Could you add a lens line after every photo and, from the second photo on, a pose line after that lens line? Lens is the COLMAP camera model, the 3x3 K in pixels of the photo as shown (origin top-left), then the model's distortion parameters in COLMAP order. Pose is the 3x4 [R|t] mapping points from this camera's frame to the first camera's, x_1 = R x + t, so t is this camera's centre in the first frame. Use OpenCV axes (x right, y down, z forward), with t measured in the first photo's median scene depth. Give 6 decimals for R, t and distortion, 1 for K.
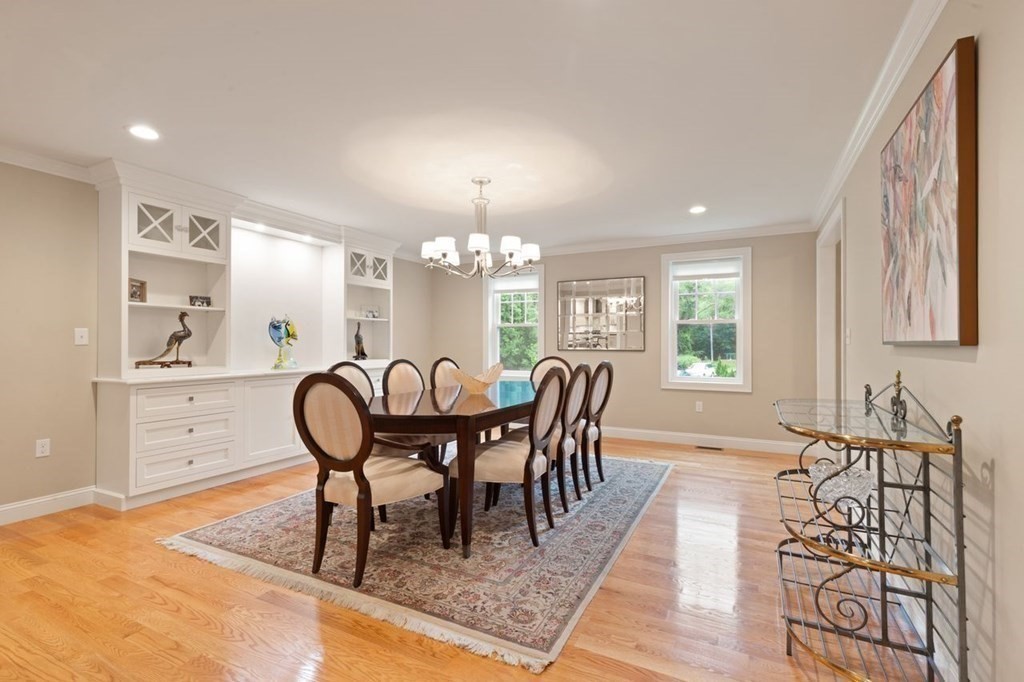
lens RADIAL K [[472.2, 0, 513.4], [0, 472.2, 340.3], [0, 0, 1]] dist [0.011431, -0.001463]
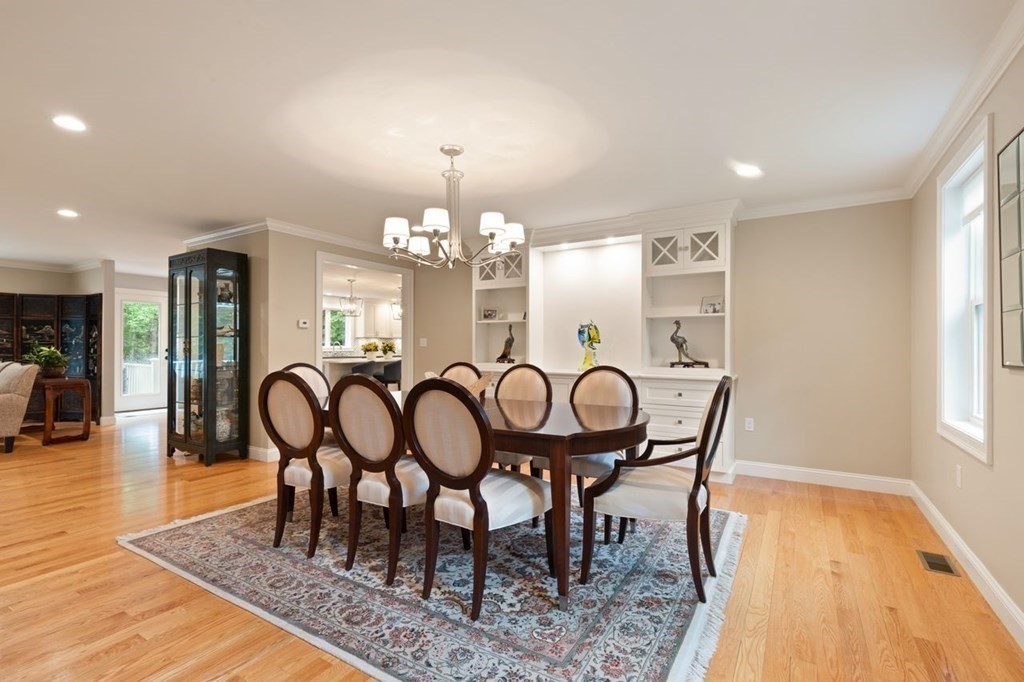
lens RADIAL K [[472.2, 0, 513.7], [0, 472.2, 343.7], [0, 0, 1]] dist [0.011431, -0.001463]
pose [[-0.090843, -0.004561, -0.995855, 0.547383], [0.009174, 0.999943, -0.005417, 0.003816], [0.995823, -0.009629, -0.090796, 0.861171]]
